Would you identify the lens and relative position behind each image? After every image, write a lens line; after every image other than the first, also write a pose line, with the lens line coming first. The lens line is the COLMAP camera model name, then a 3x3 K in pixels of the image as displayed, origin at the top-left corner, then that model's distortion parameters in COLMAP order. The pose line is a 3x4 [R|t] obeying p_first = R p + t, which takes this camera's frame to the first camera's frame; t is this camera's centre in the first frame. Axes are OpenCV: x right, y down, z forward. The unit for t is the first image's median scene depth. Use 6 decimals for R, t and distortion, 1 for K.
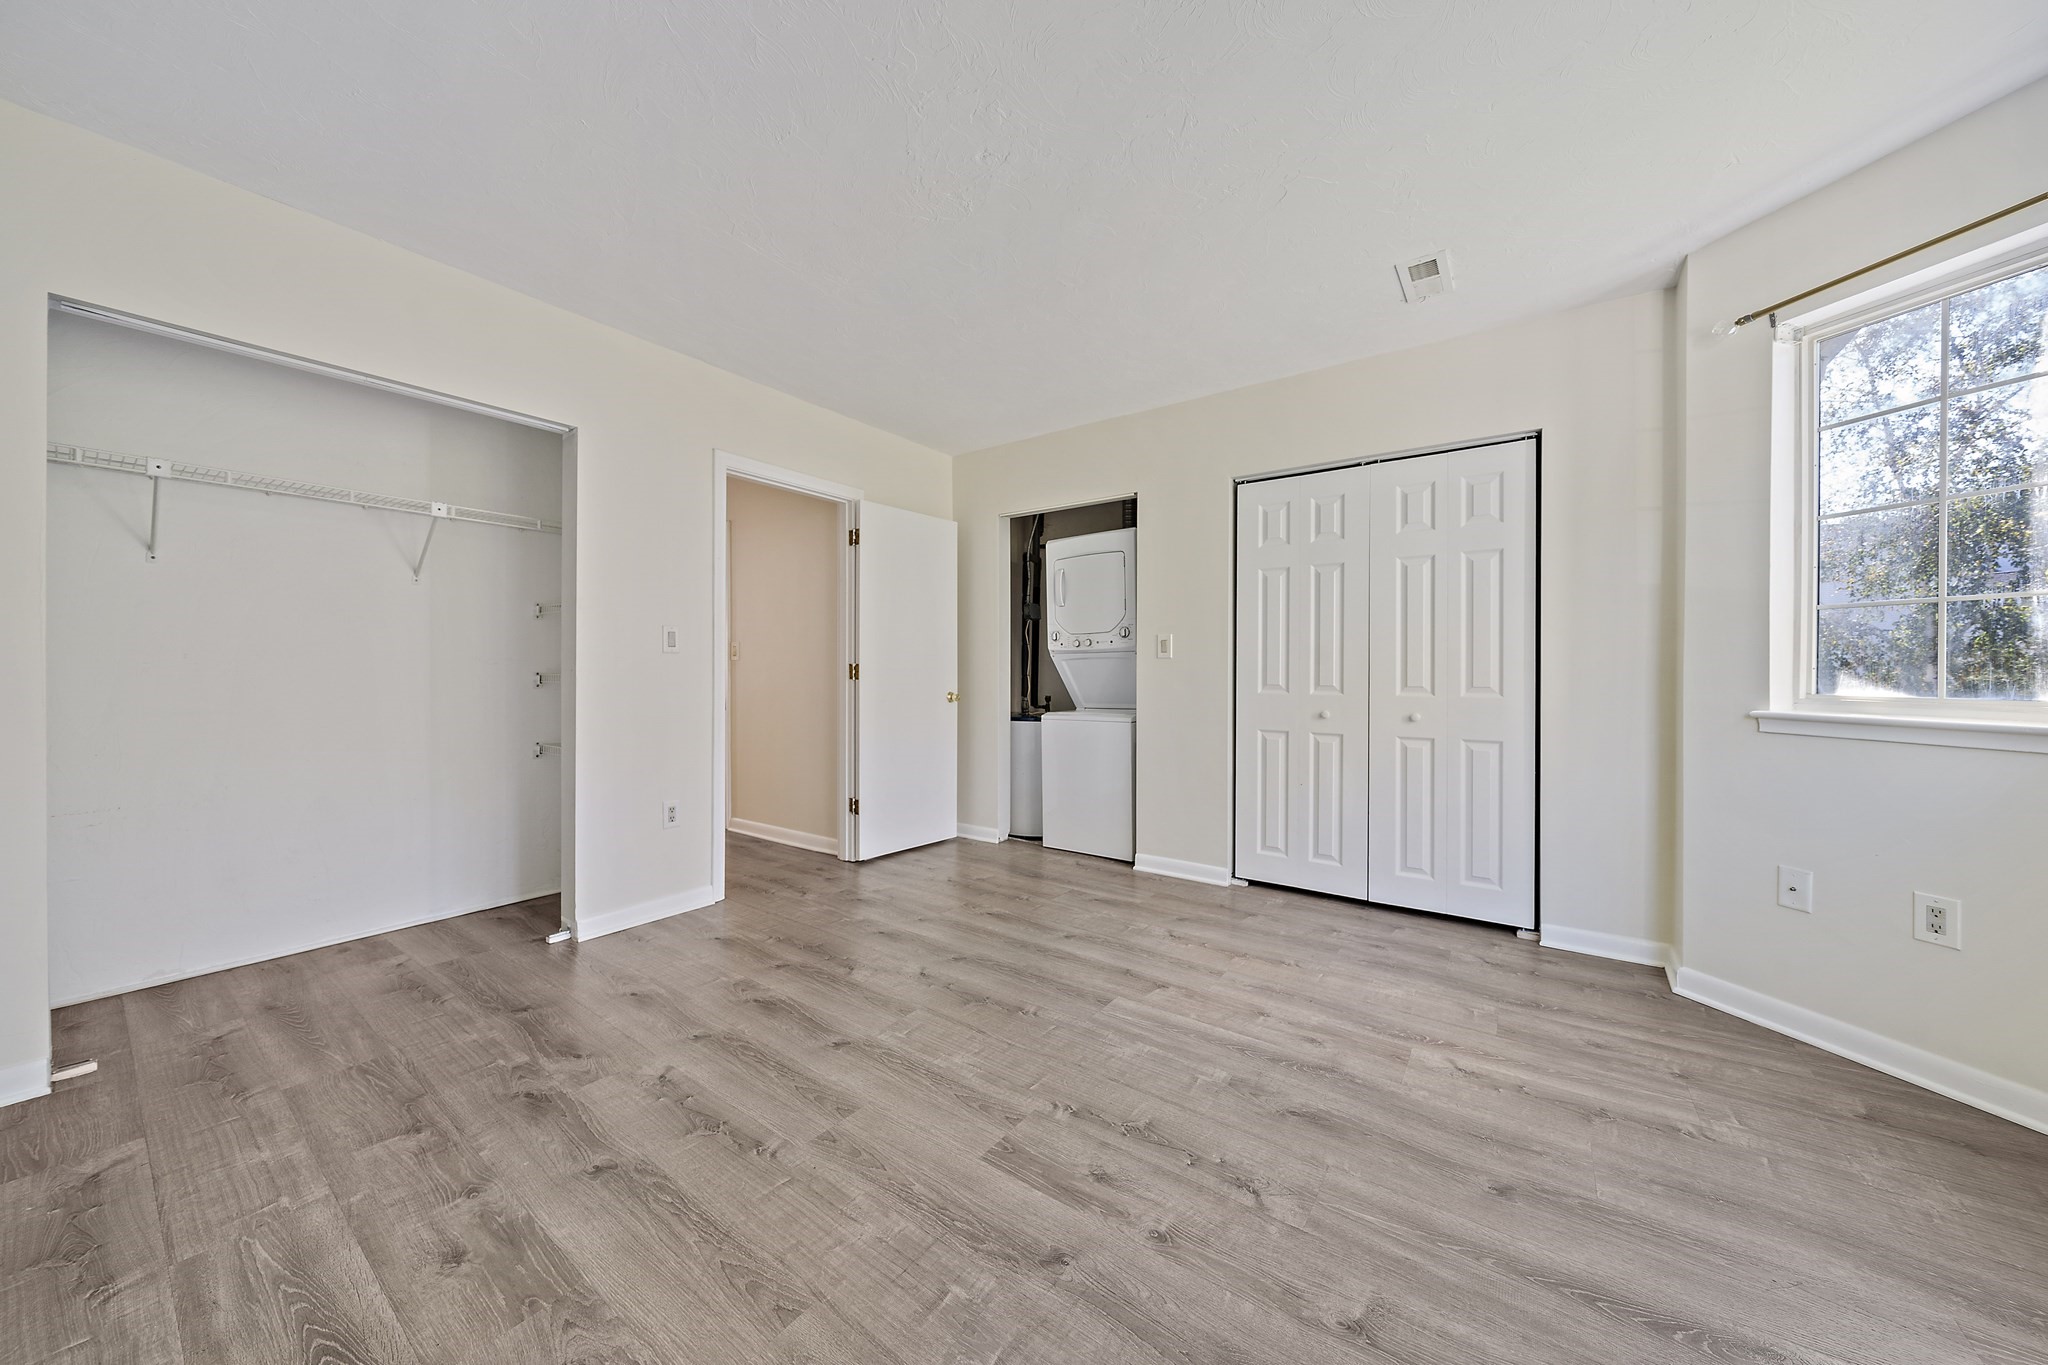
lens RADIAL K [[707.8, 0, 1002.1], [0, 707.8, 676.4], [0, 0, 1]] dist [-0.001442, 0.000030]
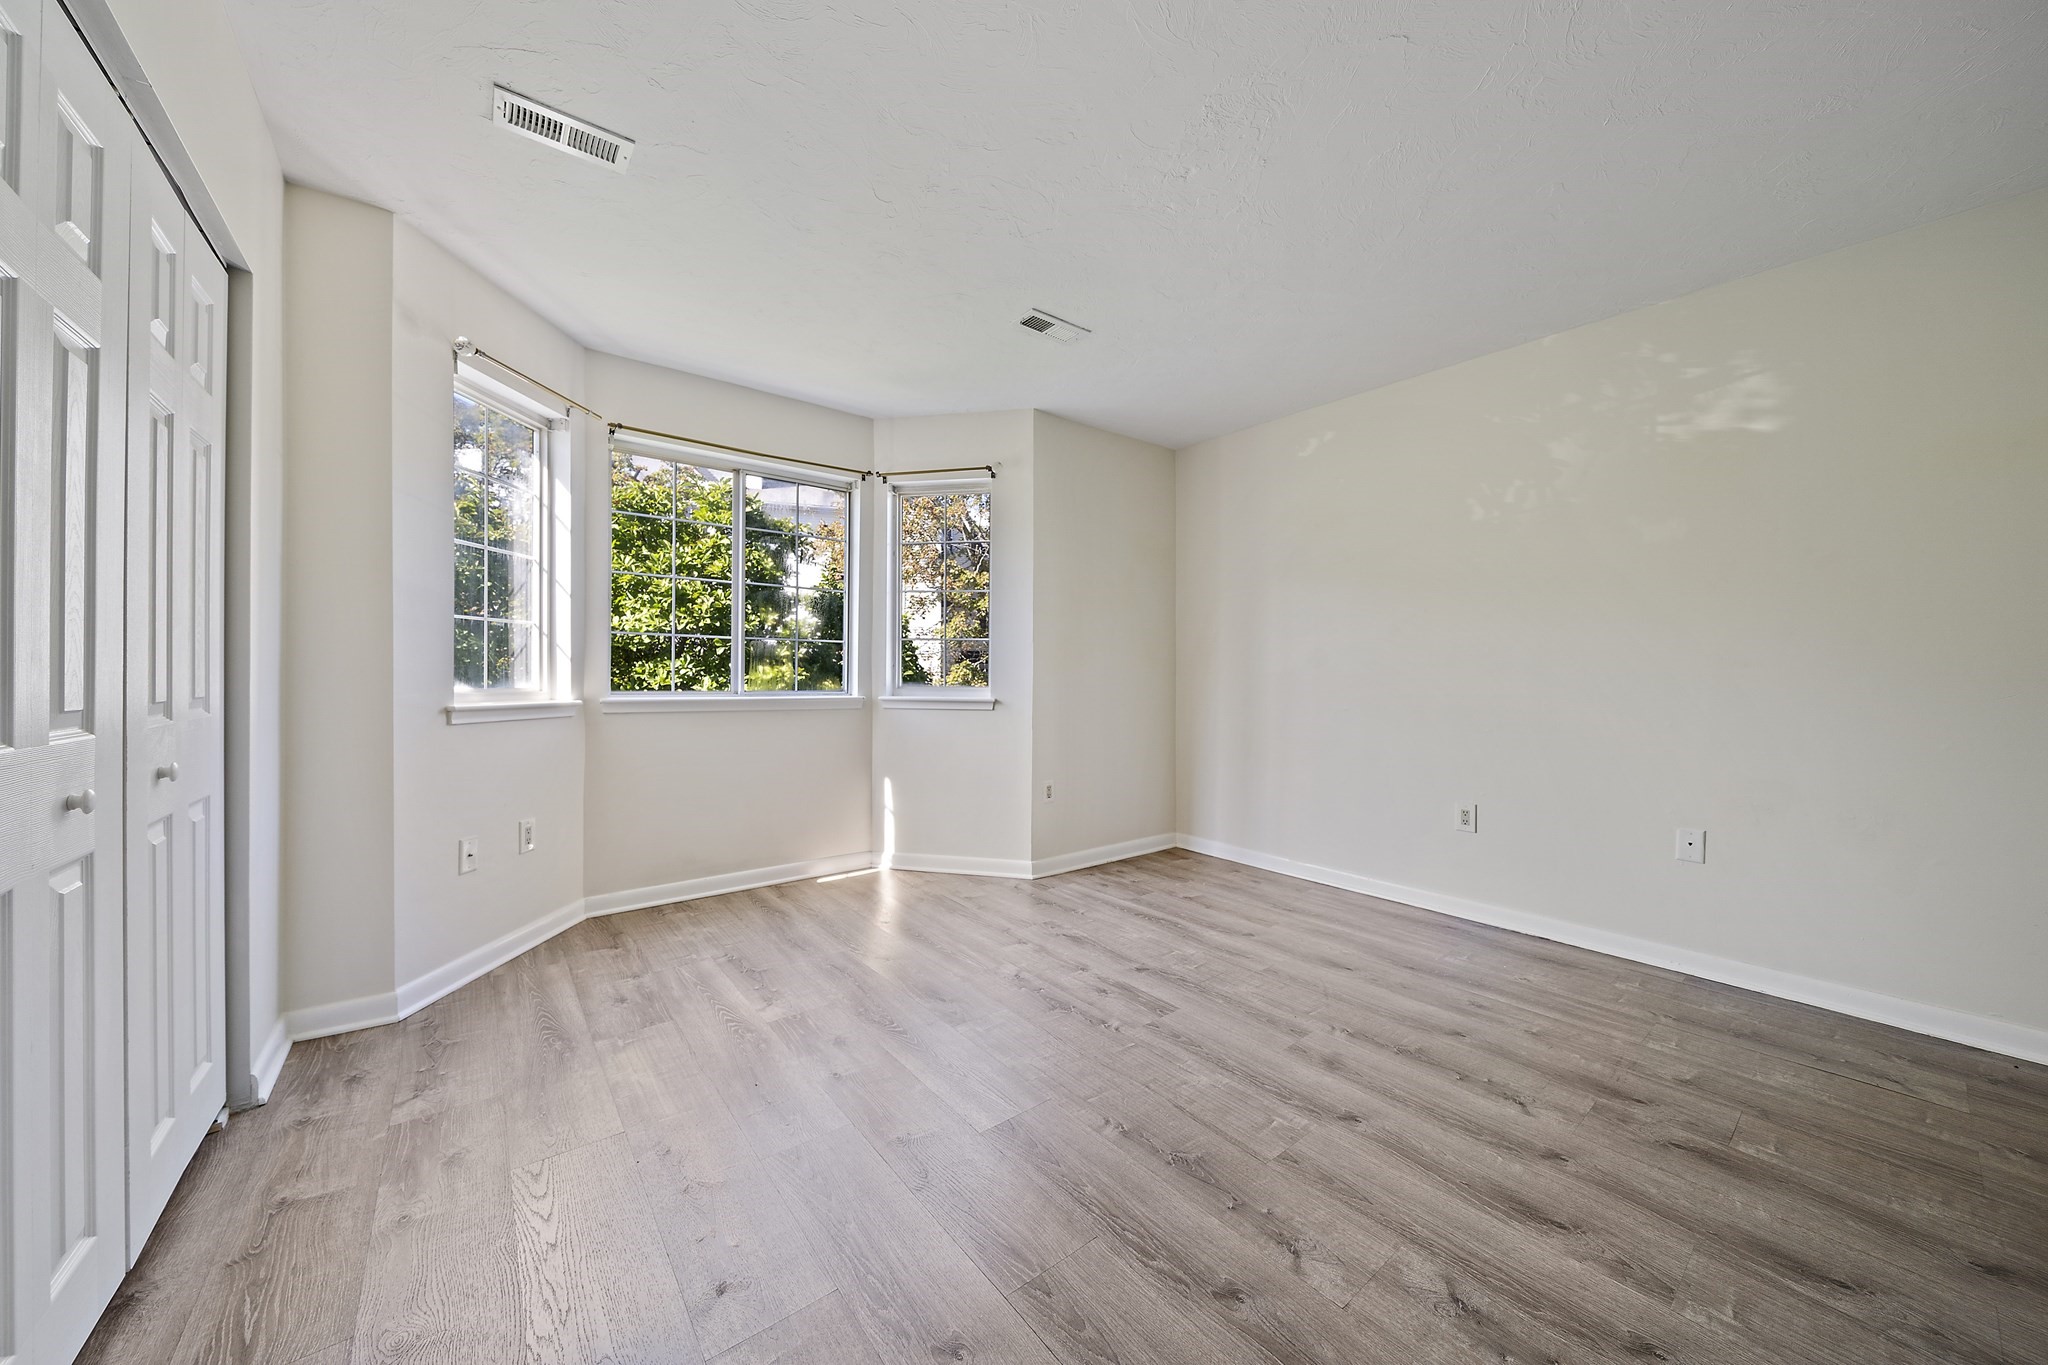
lens RADIAL K [[701.8, 0, 1010.1], [0, 701.8, 687.1], [0, 0, 1]] dist [-0.002871, 0.000115]
pose [[-0.965352, -0.014425, 0.260552, -0.042275], [-0.008522, 0.999681, 0.023771, -0.011918], [-0.260812, 0.020727, -0.965167, 1.709411]]
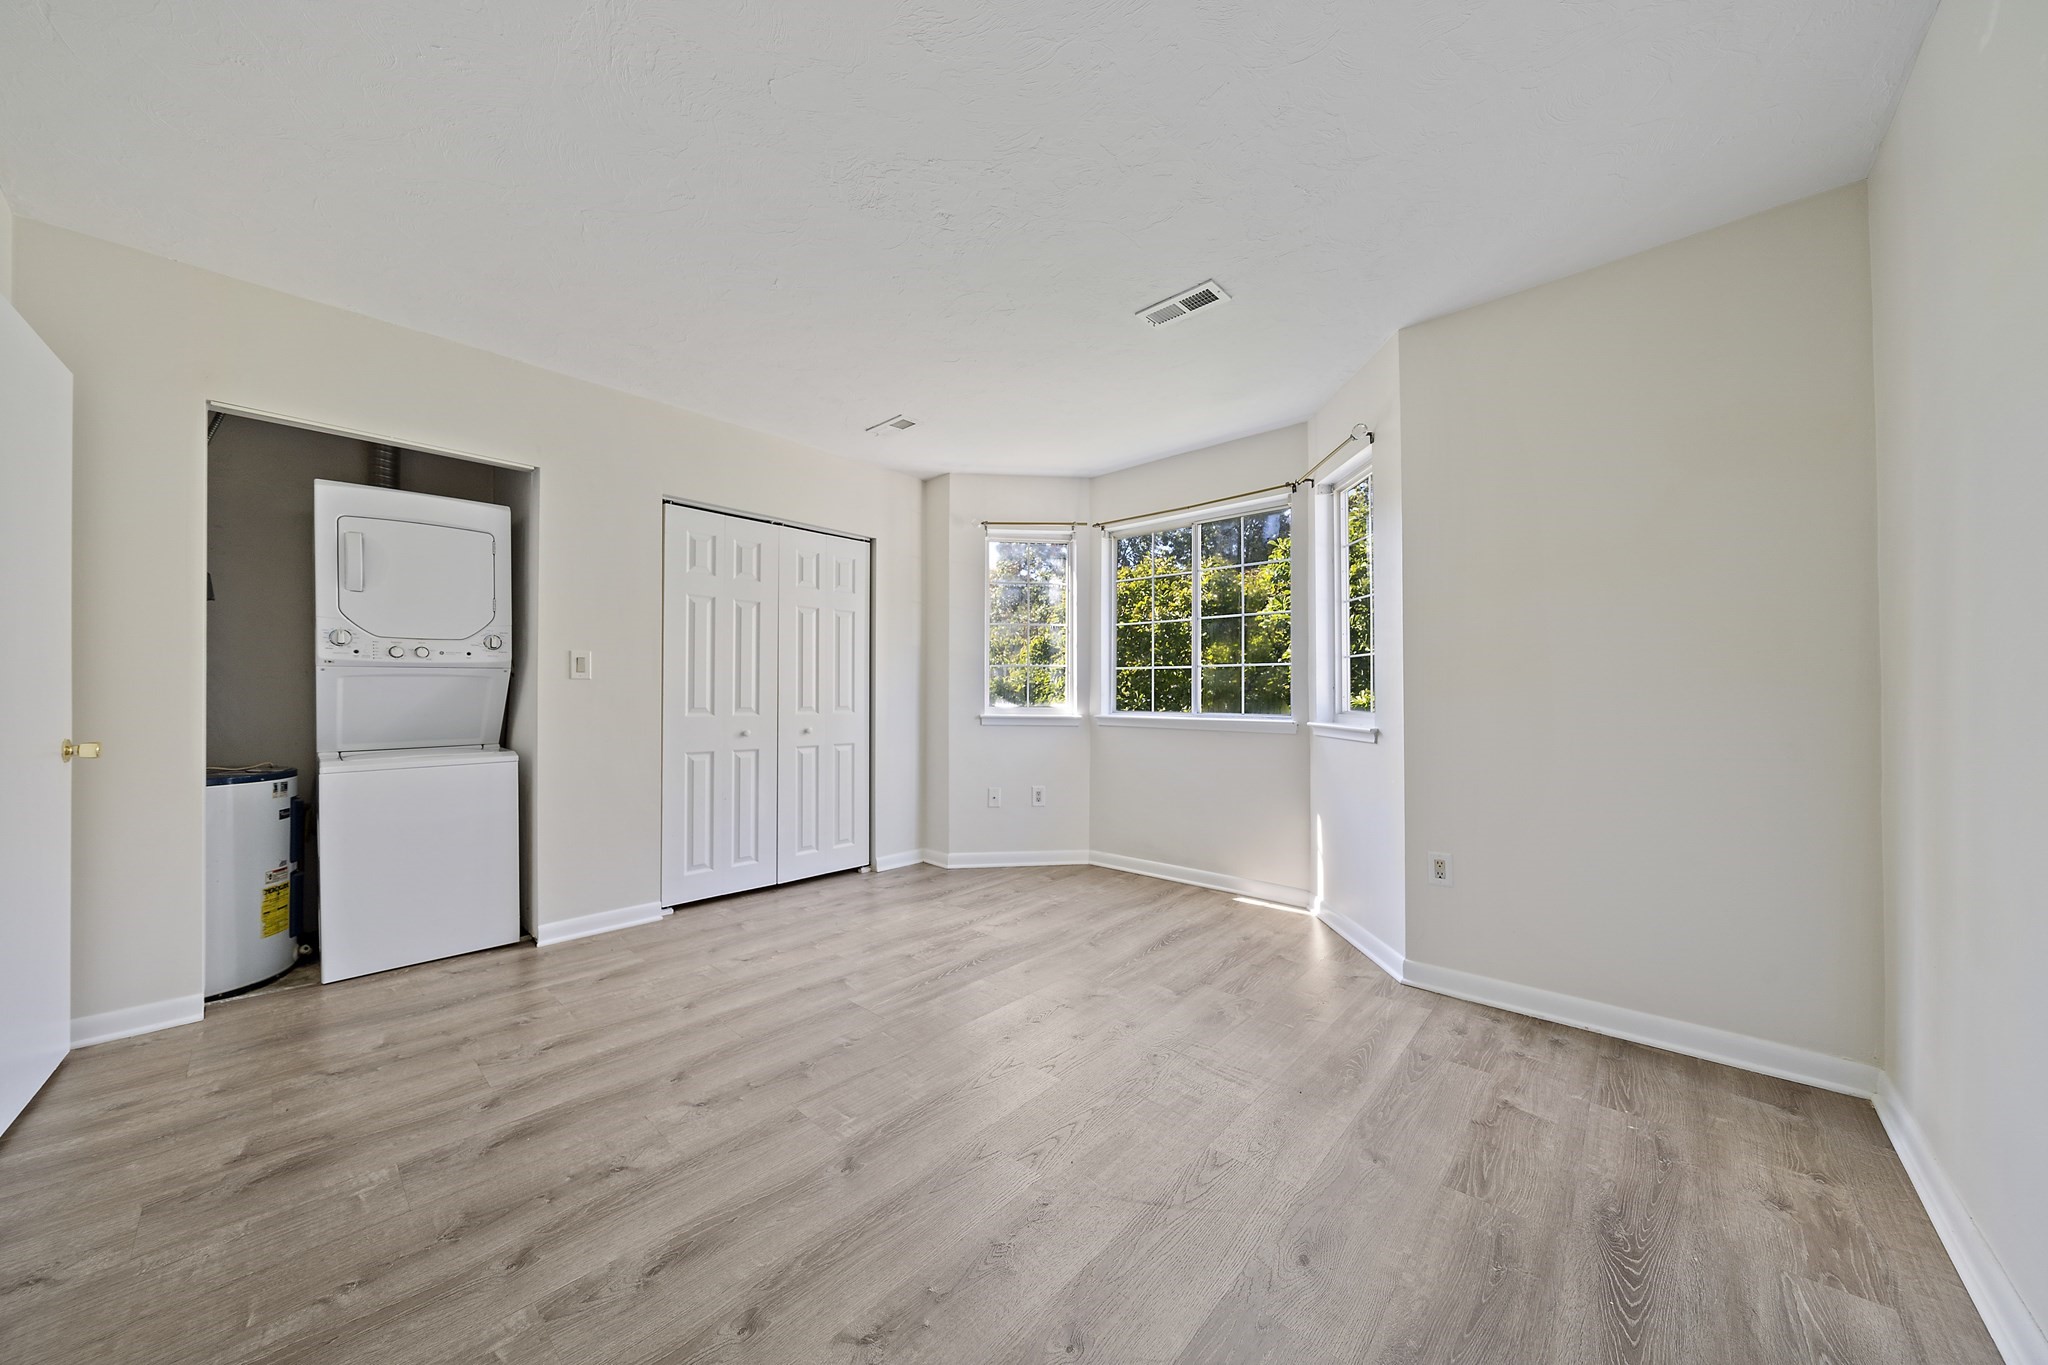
lens RADIAL K [[704.2, 0, 1016.0], [0, 704.2, 699.9], [0, 0, 1]] dist [-0.000380, -0.000060]
pose [[0.099365, -0.007876, 0.995020, -0.892671], [0.003722, 0.999965, 0.007543, -0.008675], [-0.995044, 0.002954, 0.099391, 0.656792]]
